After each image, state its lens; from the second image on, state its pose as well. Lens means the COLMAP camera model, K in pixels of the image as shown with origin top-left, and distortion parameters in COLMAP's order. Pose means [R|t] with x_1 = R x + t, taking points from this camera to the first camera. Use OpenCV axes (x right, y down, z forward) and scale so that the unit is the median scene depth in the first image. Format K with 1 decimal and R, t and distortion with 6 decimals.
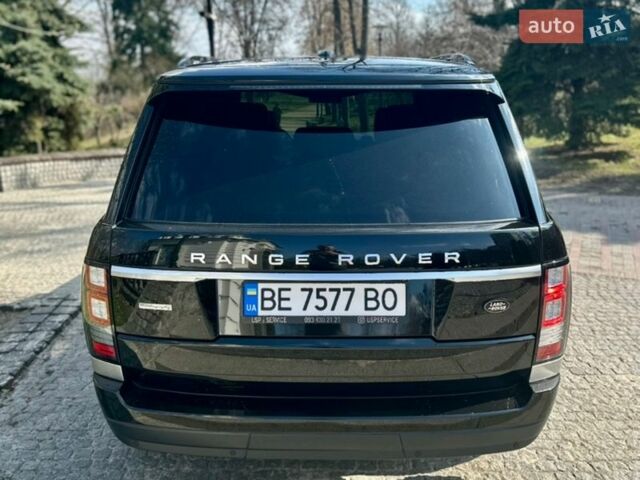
lens RADIAL K [[589.2, 0, 320.0], [0, 589.2, 240.0], [0, 0, 1]] dist [0.136560, -0.246316]
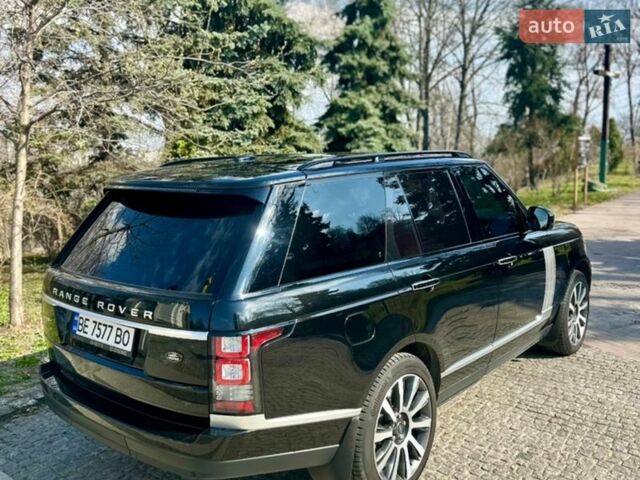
lens RADIAL K [[585.9, 0, 326.9], [0, 585.9, 241.9], [0, 0, 1]] dist [0.151933, -0.268109]
pose [[0.786225, 0.082581, -0.612397, 1.357976], [-0.136333, 0.989791, -0.041559, -0.135950], [0.602713, 0.116164, 0.789457, 0.131068]]
